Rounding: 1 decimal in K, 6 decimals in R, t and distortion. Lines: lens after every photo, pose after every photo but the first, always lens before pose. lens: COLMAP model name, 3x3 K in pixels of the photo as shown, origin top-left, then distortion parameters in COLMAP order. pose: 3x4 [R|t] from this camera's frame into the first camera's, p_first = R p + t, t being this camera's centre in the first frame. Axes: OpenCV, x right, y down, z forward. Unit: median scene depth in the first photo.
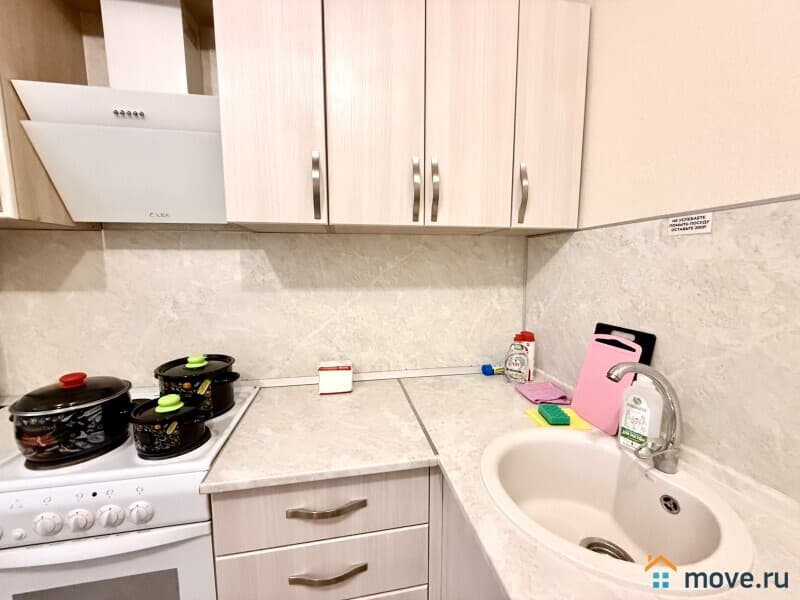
lens RADIAL K [[317.9, 0, 400.0], [0, 317.9, 300.0], [0, 0, 1]] dist [-0.002633, 0.000111]
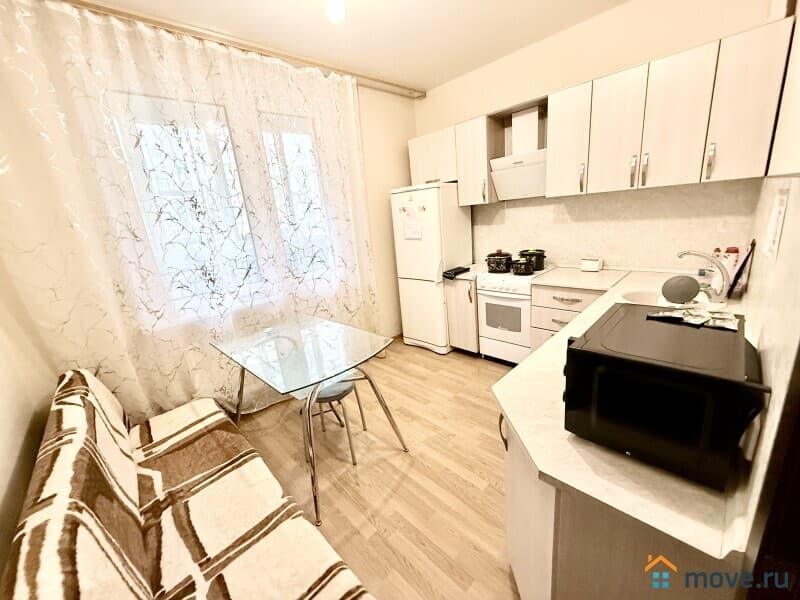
lens RADIAL K [[317.9, 0, 400.0], [0, 317.9, 300.0], [0, 0, 1]] dist [-0.002633, 0.000111]
pose [[0.556333, 0.173783, -0.812584, 1.002217], [0.002719, 0.977501, 0.210914, 0.031799], [0.830955, -0.119548, 0.543344, -1.450559]]
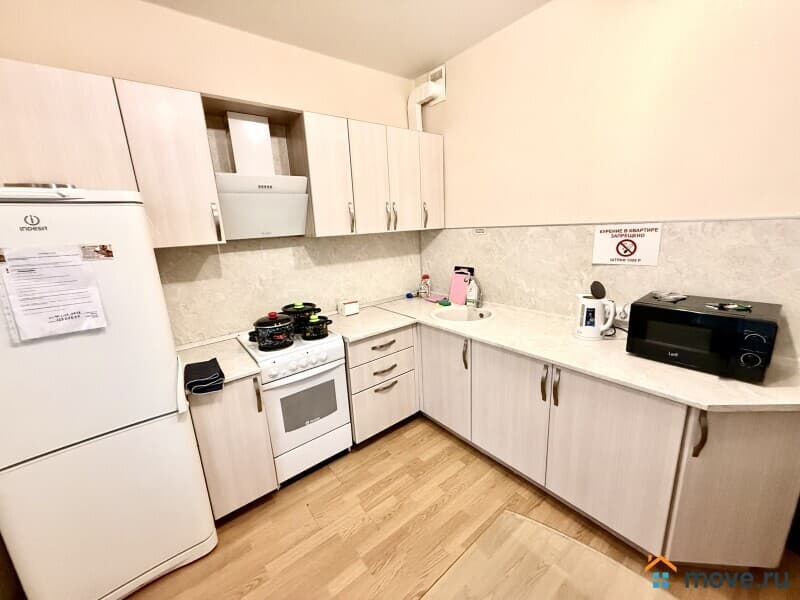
lens RADIAL K [[315.4, 0, 400.0], [0, 315.4, 300.0], [0, 0, 1]] dist [-0.000070, 0.000103]
pose [[0.882374, -0.149897, 0.446035, -0.959510], [0.099291, 0.985873, 0.134894, -0.049172], [-0.459954, -0.074740, 0.884792, -1.083963]]
